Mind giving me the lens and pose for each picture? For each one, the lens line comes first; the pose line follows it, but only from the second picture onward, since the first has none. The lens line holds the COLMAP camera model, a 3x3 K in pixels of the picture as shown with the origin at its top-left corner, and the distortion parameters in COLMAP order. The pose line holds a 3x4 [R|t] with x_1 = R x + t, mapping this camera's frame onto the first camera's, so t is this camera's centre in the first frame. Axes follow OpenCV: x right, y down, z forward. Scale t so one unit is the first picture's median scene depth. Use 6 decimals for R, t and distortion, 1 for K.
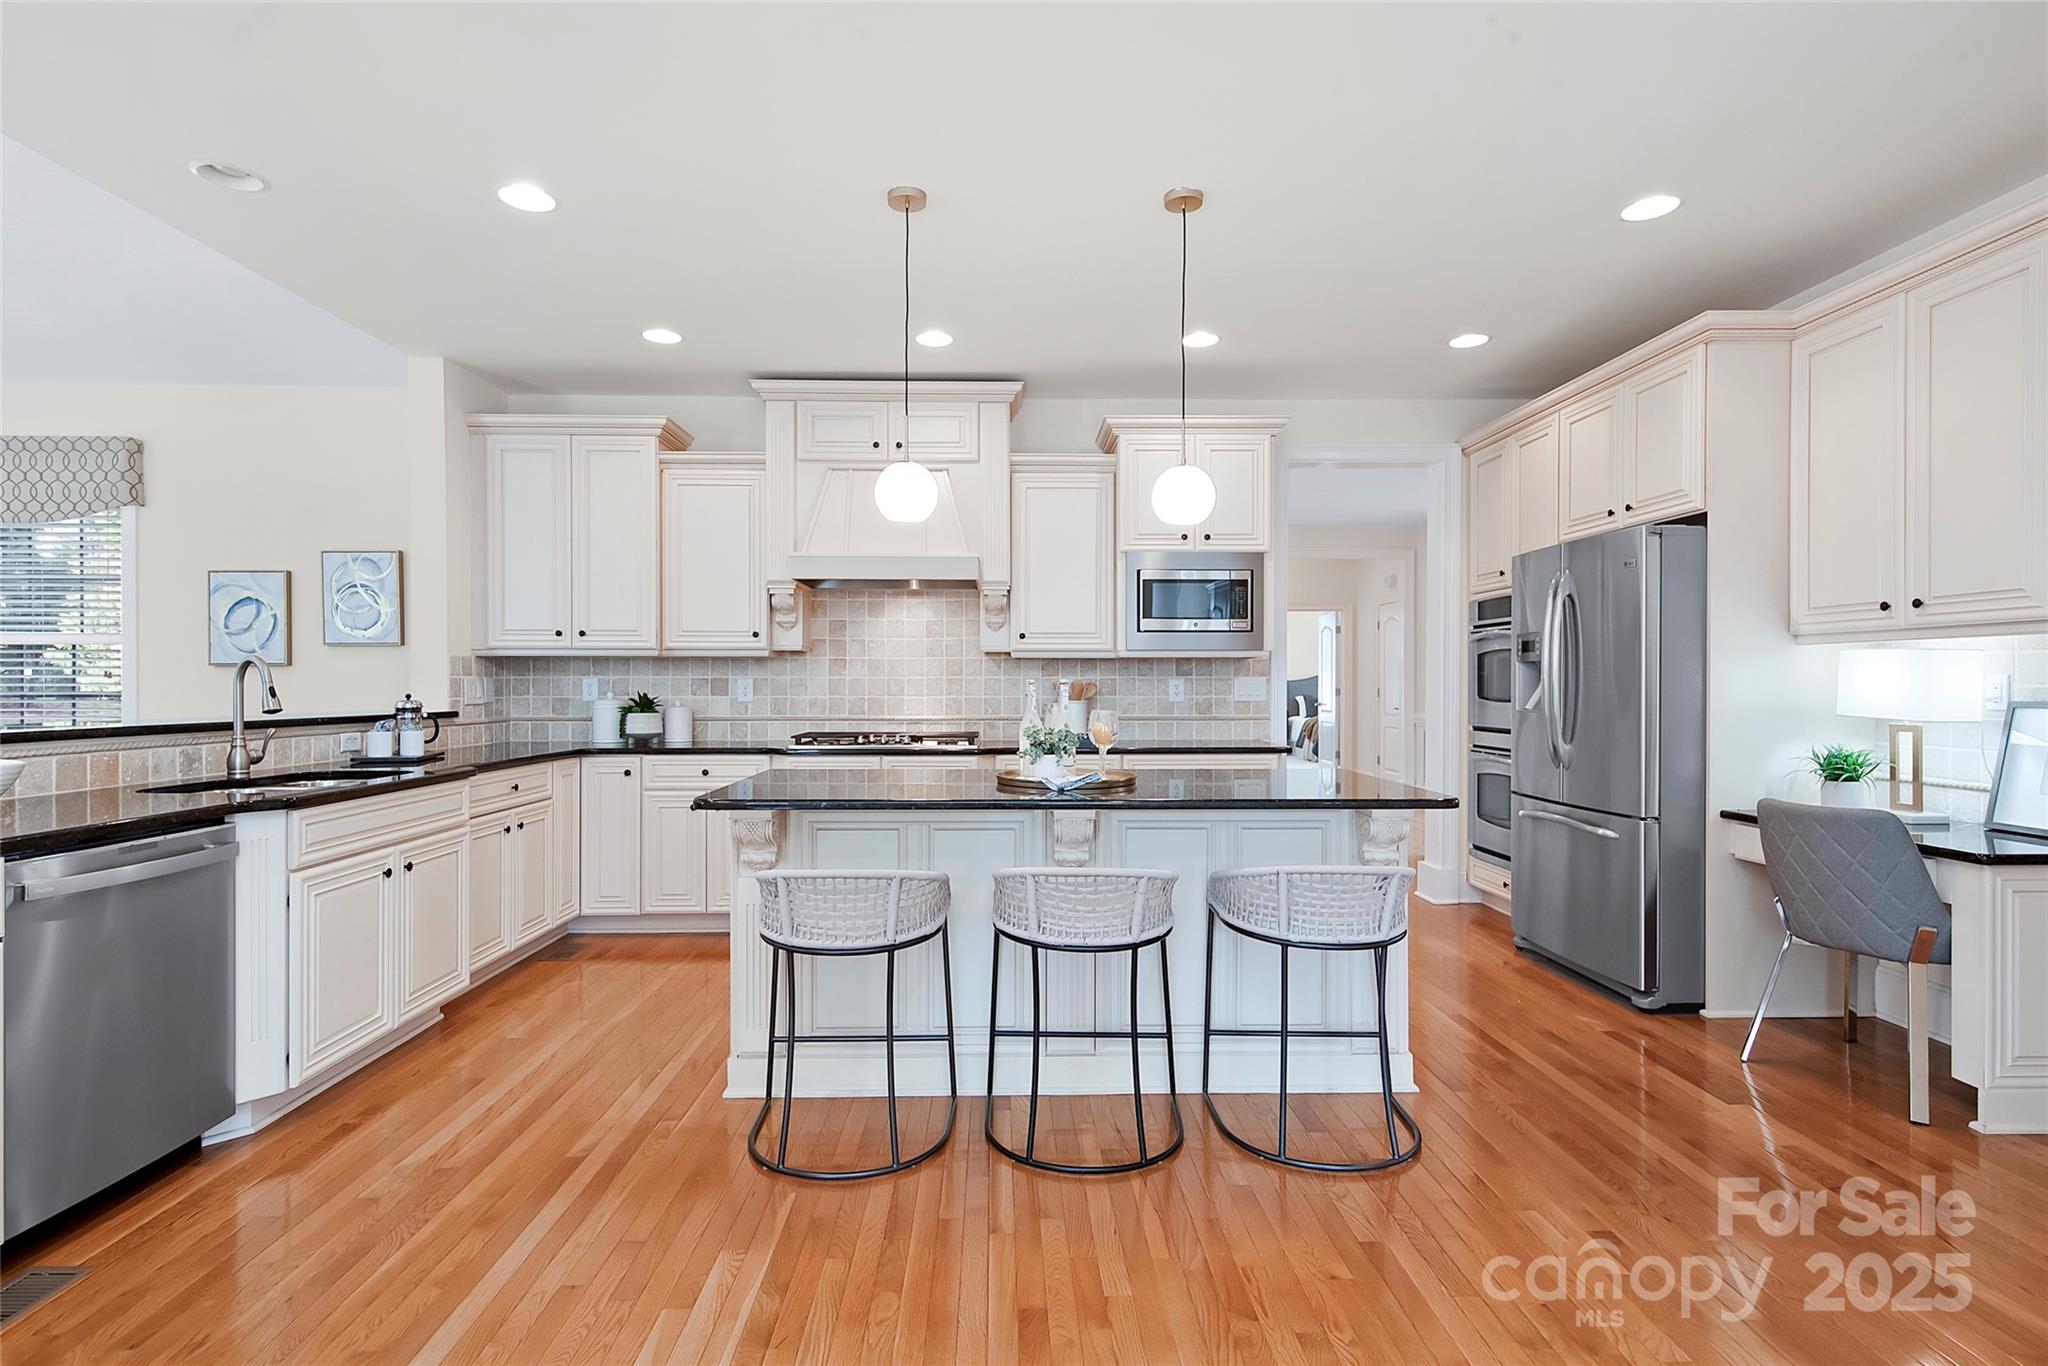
lens RADIAL K [[1000.4, 0, 1015.3], [0, 1000.4, 685.0], [0, 0, 1]] dist [0.009457, 0.000365]
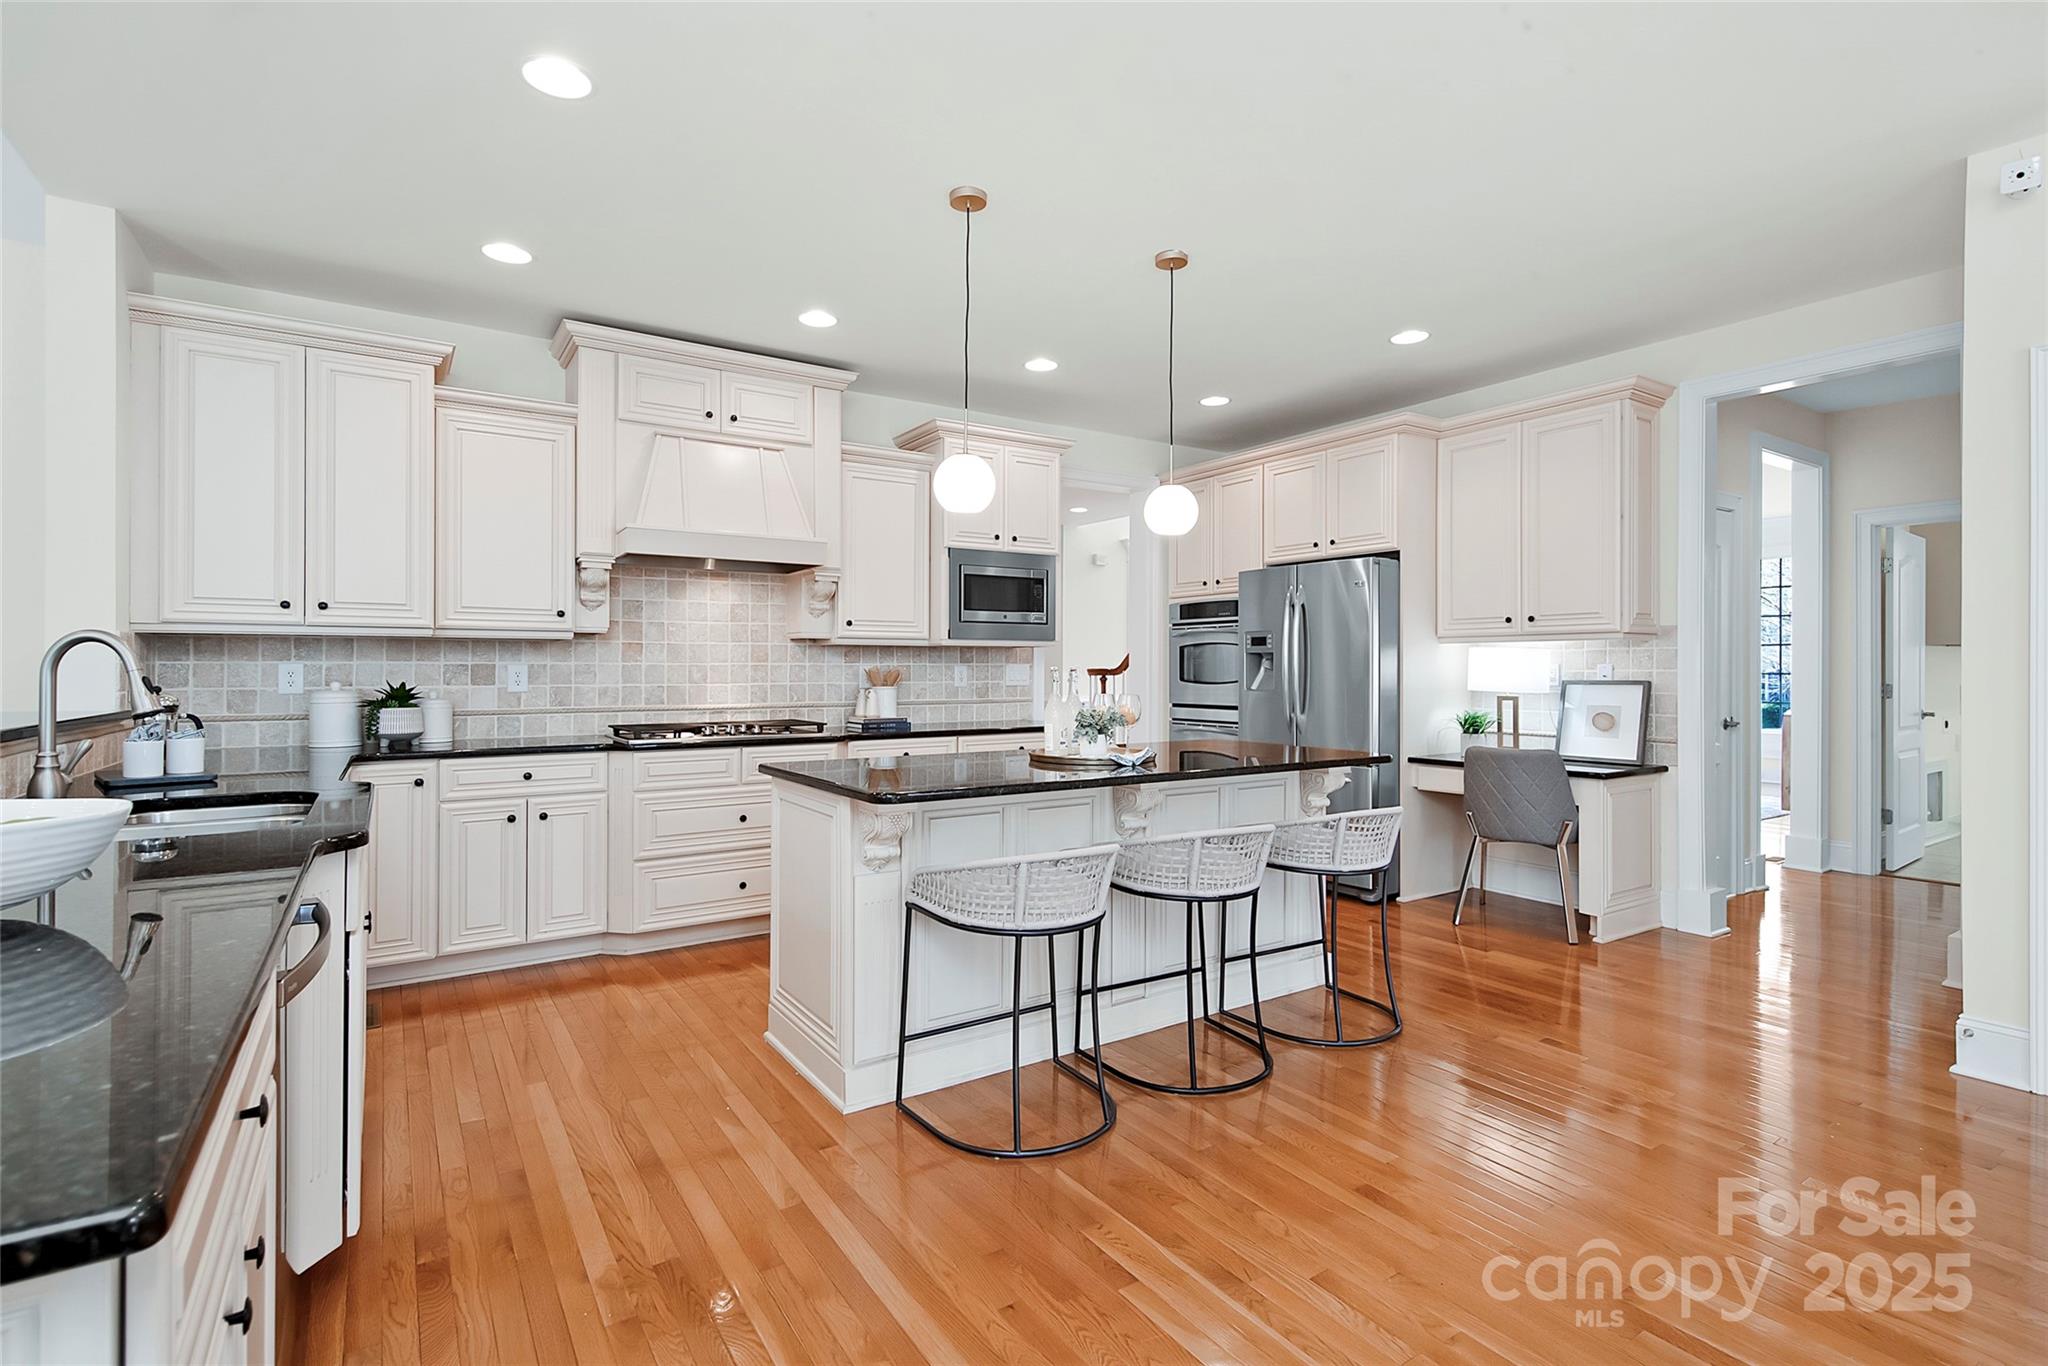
lens RADIAL K [[967.9, 0, 1014.0], [0, 967.9, 661.9], [0, 0, 1]] dist [0.009981, -0.001445]
pose [[0.848563, 0.003218, 0.529084, -0.382804], [0.001658, 0.999960, -0.008741, -0.001051], [-0.529091, 0.008295, 0.848524, 0.087748]]
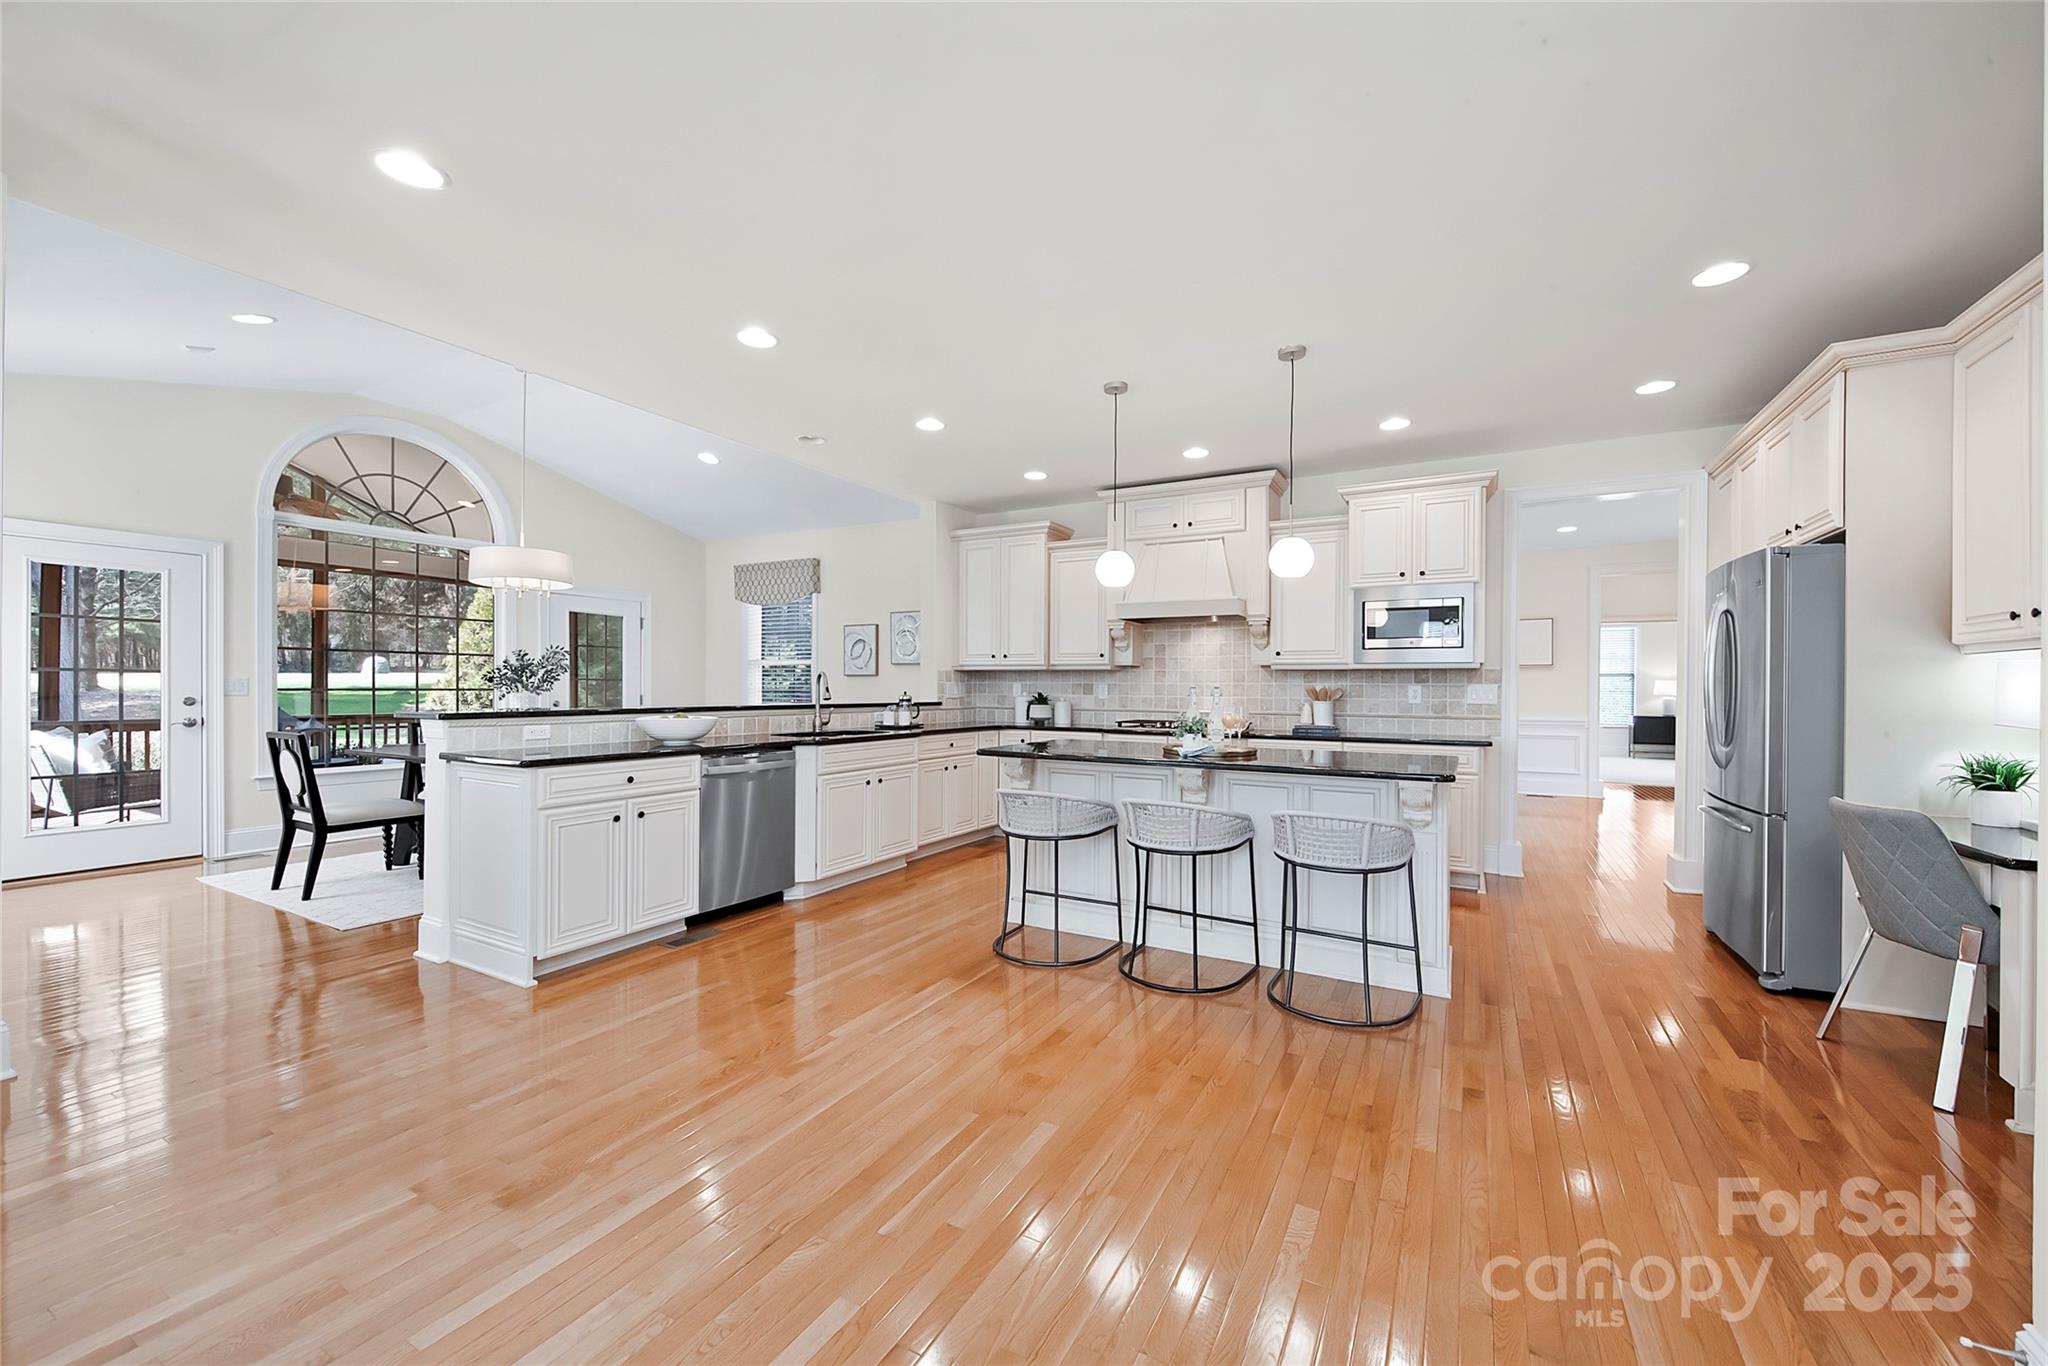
lens RADIAL K [[788.5, 0, 1043.1], [0, 788.5, 684.6], [0, 0, 1]] dist [0.004140, -0.000140]
pose [[0.868804, 0.004325, -0.495137, 0.273463], [-0.007341, 0.999964, -0.004147, 0.000449], [0.495101, 0.007238, 0.868805, -0.104729]]
